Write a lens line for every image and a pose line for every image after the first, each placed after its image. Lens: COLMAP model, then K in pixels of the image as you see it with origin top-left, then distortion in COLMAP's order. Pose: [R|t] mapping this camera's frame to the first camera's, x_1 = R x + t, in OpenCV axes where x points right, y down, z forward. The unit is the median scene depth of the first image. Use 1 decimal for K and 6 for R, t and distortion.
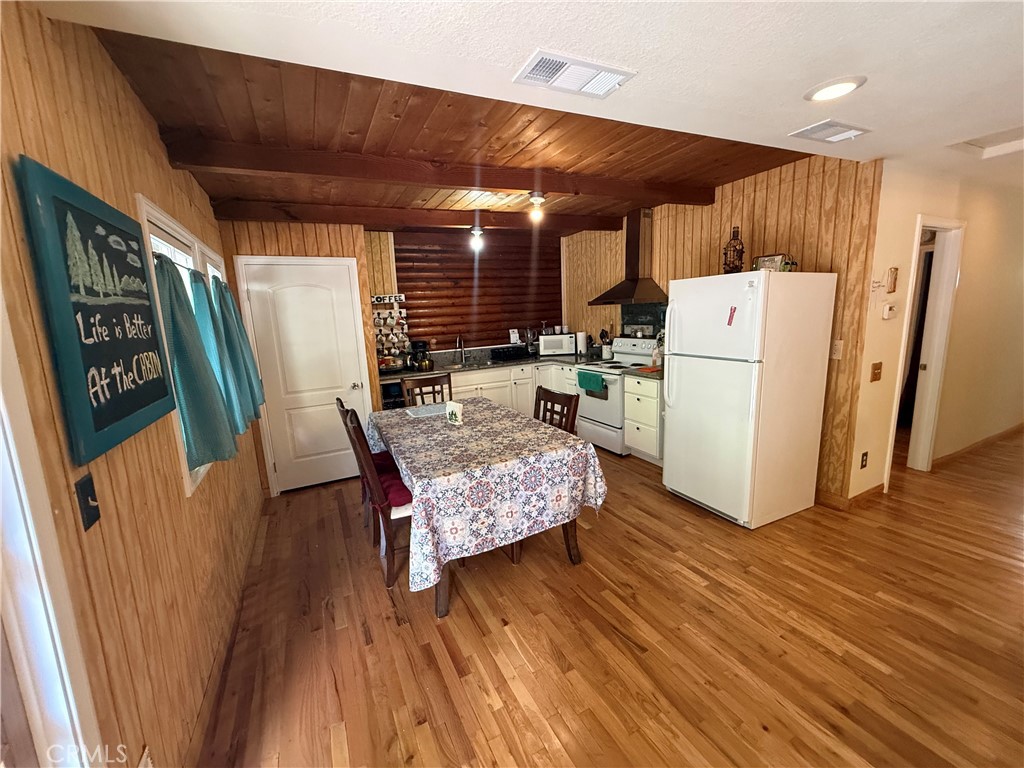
lens RADIAL K [[413.7, 0, 516.1], [0, 413.7, 382.6], [0, 0, 1]] dist [-0.001485, 0.000188]
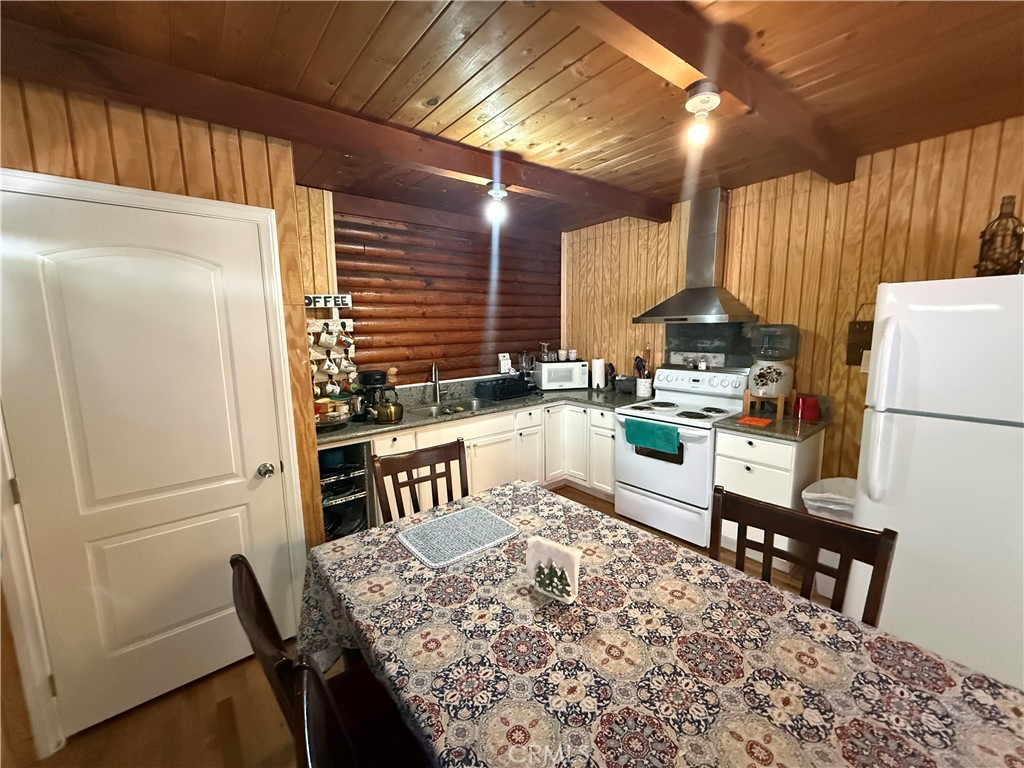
lens RADIAL K [[413.7, 0, 518.6], [0, 413.7, 382.6], [0, 0, 1]] dist [-0.001485, 0.000188]
pose [[0.974770, 0.001053, 0.223208, -0.164739], [0.008662, 0.999057, -0.042541, -0.056755], [-0.223042, 0.043401, 0.973842, 0.358673]]
